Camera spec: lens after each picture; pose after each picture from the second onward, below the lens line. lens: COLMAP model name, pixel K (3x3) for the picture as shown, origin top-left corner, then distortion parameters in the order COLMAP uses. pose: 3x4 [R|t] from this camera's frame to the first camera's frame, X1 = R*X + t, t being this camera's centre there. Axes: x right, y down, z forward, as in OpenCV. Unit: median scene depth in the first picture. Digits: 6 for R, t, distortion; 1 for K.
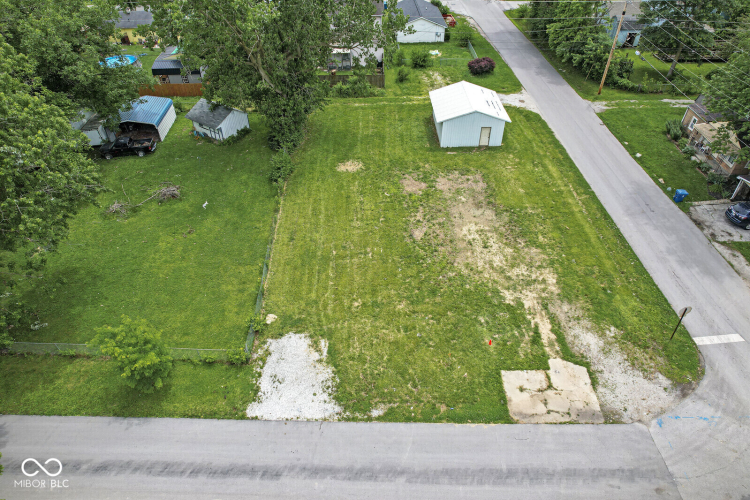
lens RADIAL K [[481.5, 0, 375.5], [0, 481.5, 253.4], [0, 0, 1]] dist [-0.073835, 0.063939]
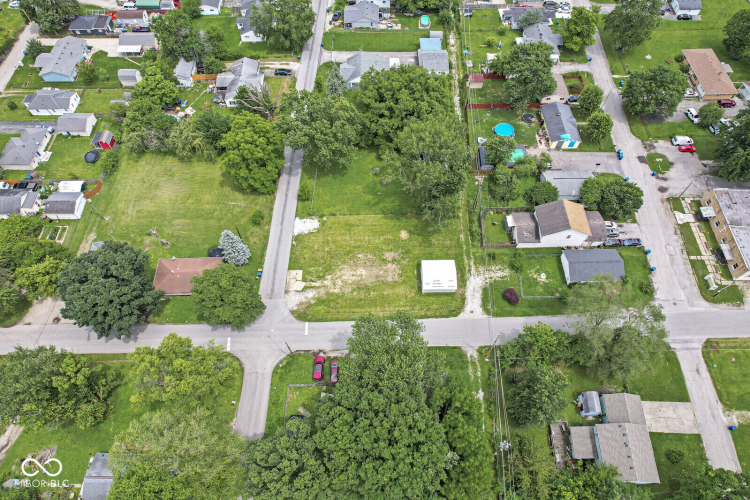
lens RADIAL K [[481.5, 0, 375.5], [0, 481.5, 253.4], [0, 0, 1]] dist [-0.073835, 0.063939]
pose [[-0.011635, 0.866869, -0.498401, 1.803889], [-0.658695, 0.368363, 0.656072, -2.382774], [0.752320, 0.335927, 0.566716, -0.696407]]
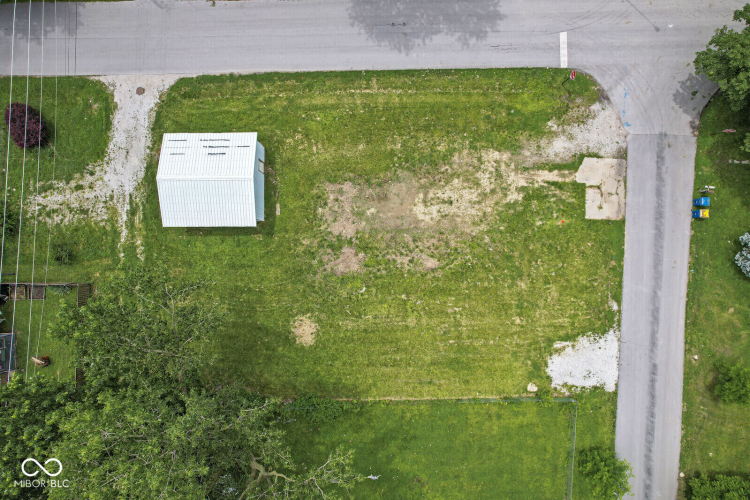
lens RADIAL K [[481.5, 0, 375.5], [0, 481.5, 253.4], [0, 0, 1]] dist [-0.073835, 0.063939]
pose [[0.021664, -0.999755, 0.004636, 0.120811], [0.659653, 0.017778, 0.751360, -1.068161], [-0.751258, -0.013219, 0.659876, 0.465825]]
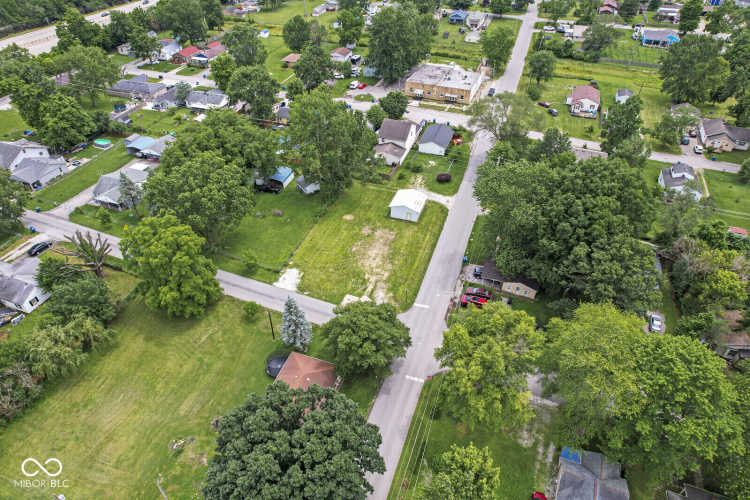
lens RADIAL K [[481.5, 0, 375.5], [0, 481.5, 253.4], [0, 0, 1]] dist [-0.073835, 0.063939]
pose [[0.932449, 0.235640, -0.273884, 1.102173], [-0.242993, 0.970001, 0.007276, -0.077711], [0.267382, 0.059768, 0.961735, -1.808615]]
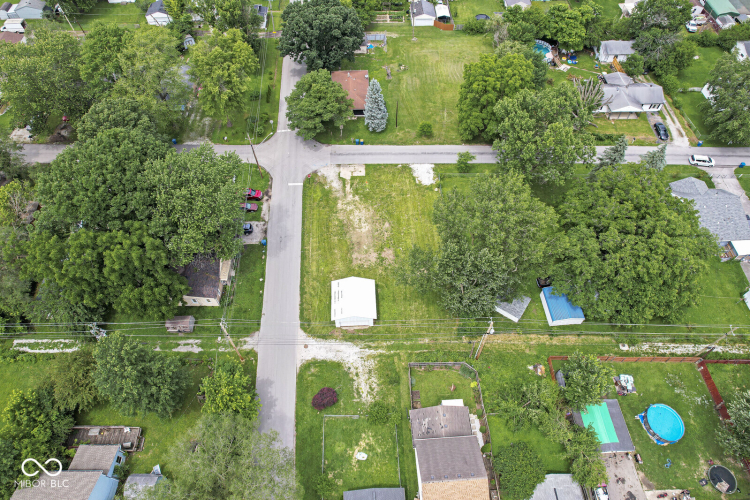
lens RADIAL K [[481.5, 0, 375.5], [0, 481.5, 253.4], [0, 0, 1]] dist [-0.073835, 0.063939]
pose [[-0.999701, 0.023608, -0.006409, 0.193254], [-0.009047, -0.113419, 0.993506, -2.878790], [0.022727, 0.993267, 0.113598, 1.017162]]
